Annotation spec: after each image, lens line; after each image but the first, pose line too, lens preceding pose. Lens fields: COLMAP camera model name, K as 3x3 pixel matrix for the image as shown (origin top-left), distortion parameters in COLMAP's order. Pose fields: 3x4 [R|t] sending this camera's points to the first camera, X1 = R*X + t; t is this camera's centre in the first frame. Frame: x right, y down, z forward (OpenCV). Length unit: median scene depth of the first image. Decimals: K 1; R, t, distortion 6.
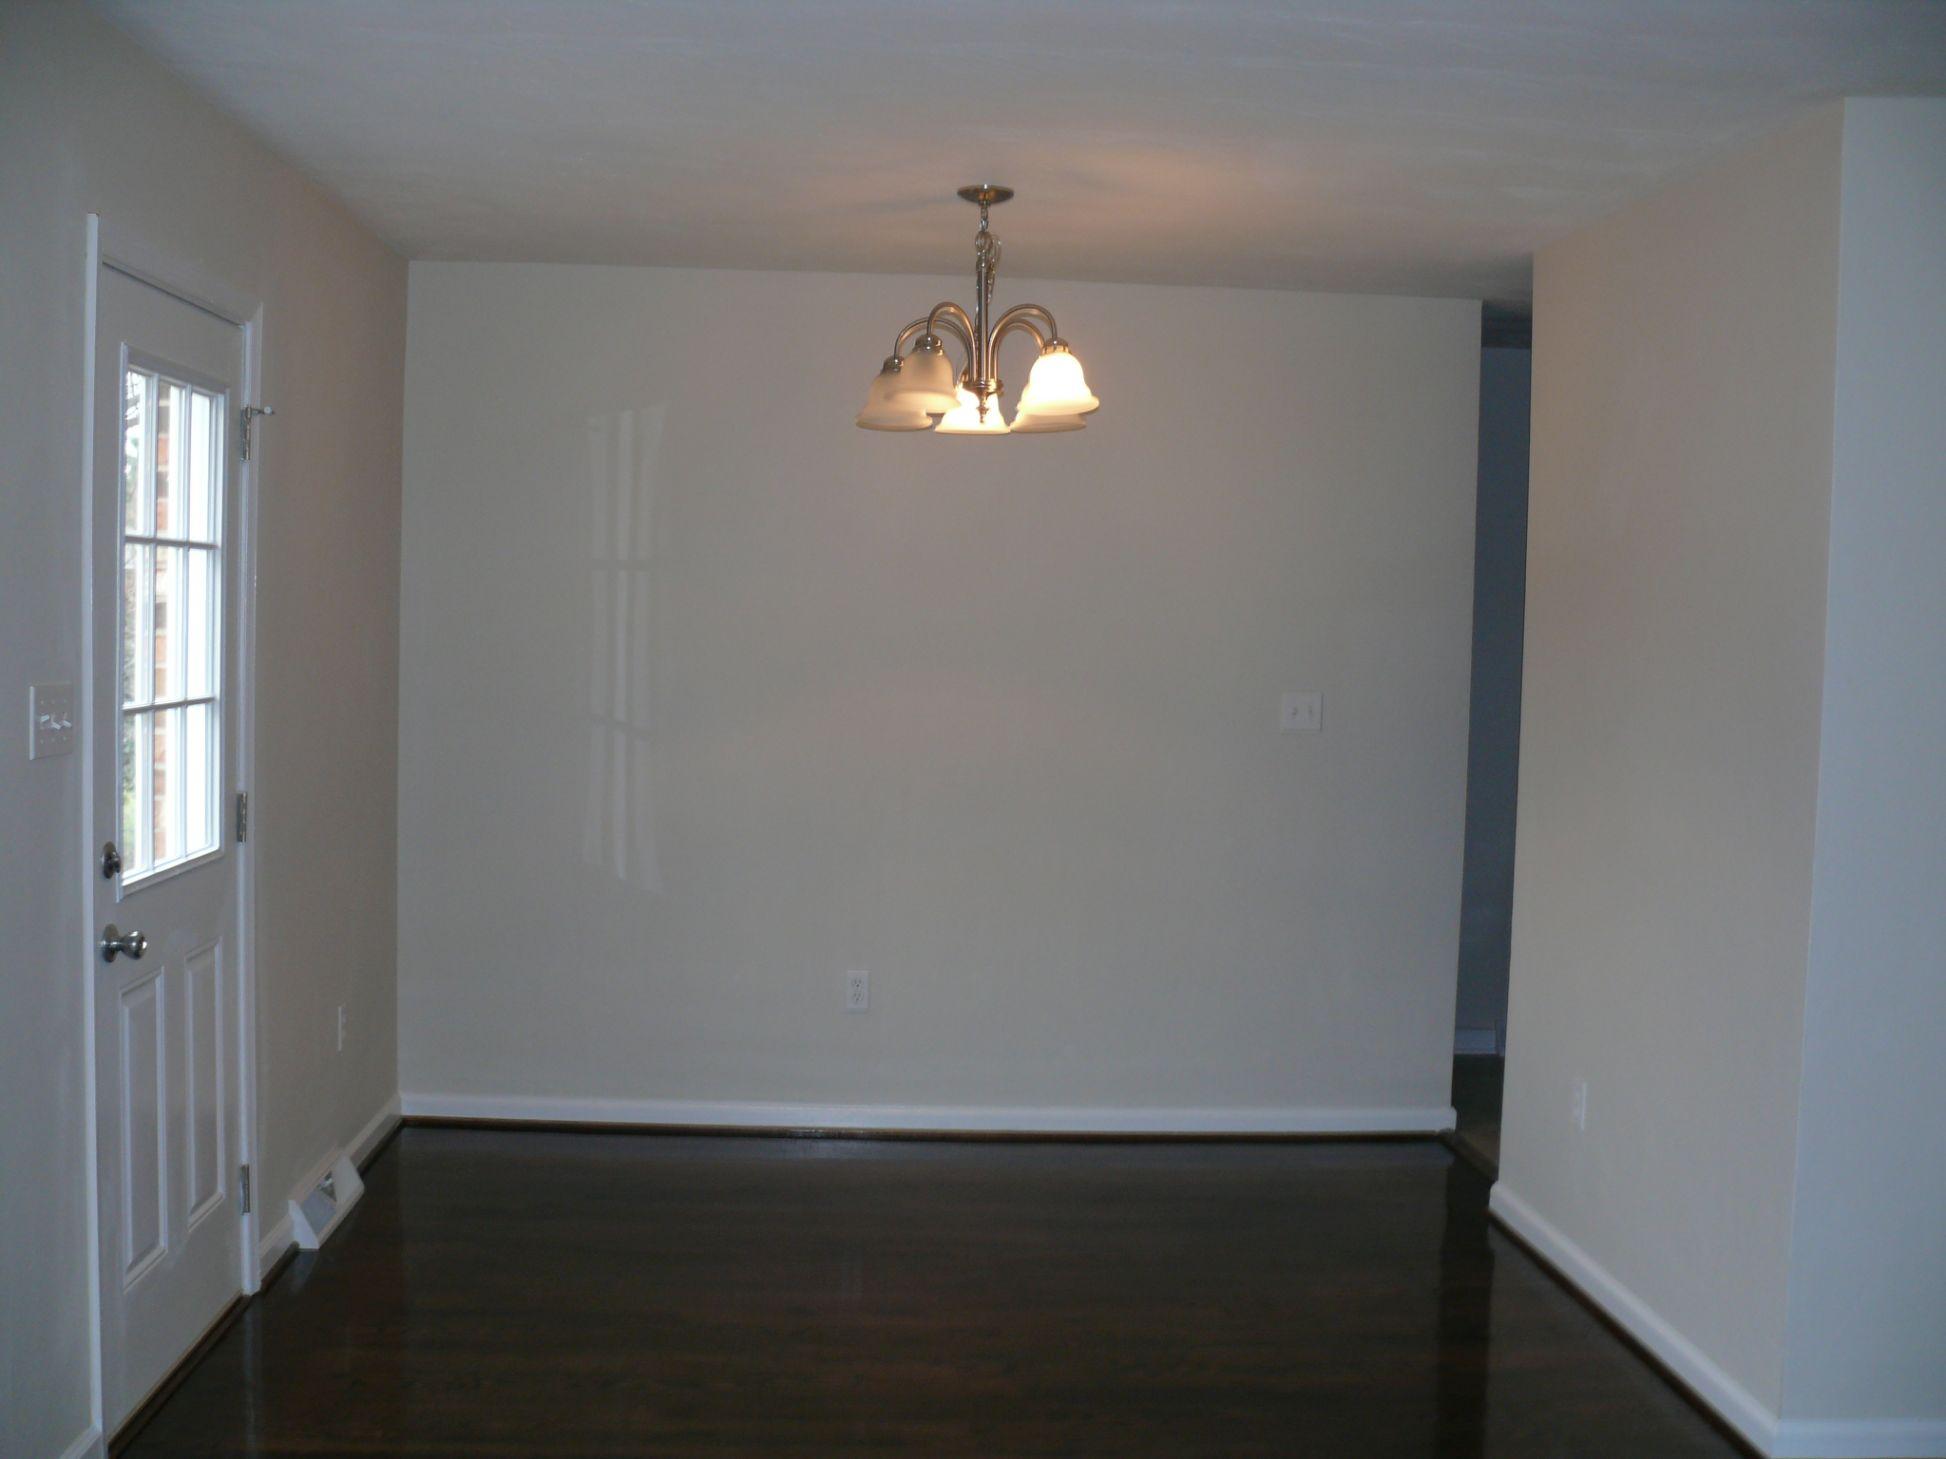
lens RADIAL K [[2066.2, 0, 973.0], [0, 2066.2, 729.5], [0, 0, 1]] dist [-0.191030, 0.197112]
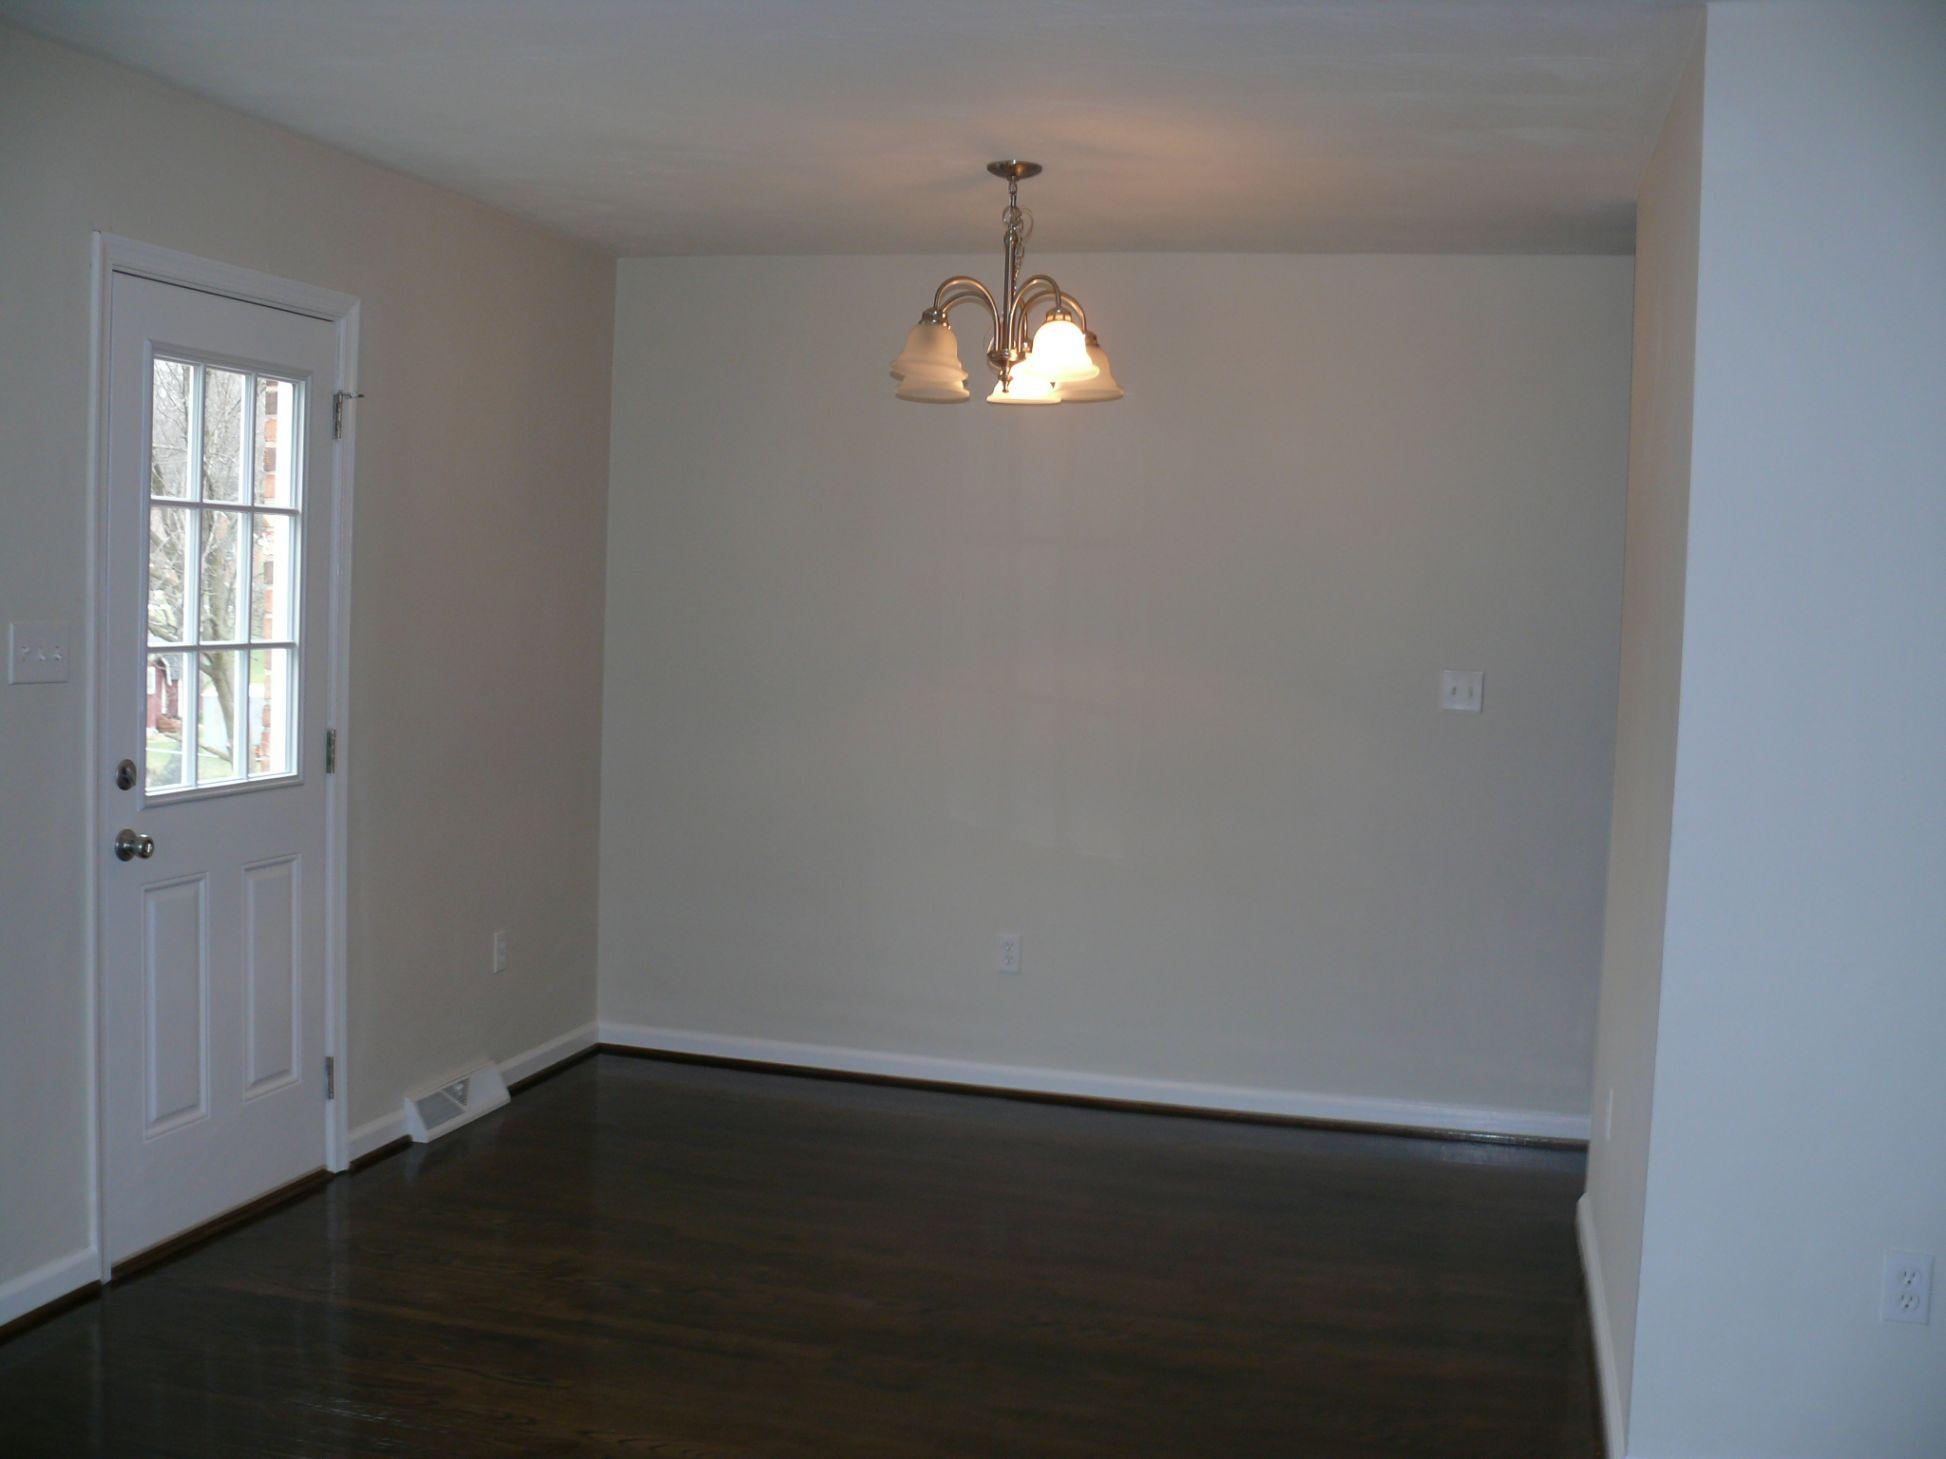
lens RADIAL K [[2066.2, 0, 973.0], [0, 2066.2, 729.5], [0, 0, 1]] dist [-0.191030, 0.197112]
pose [[0.947324, 0.028106, -0.319042, 0.332814], [-0.028157, 0.999594, 0.004453, 0.015196], [0.319038, 0.004765, 0.947730, 0.026646]]
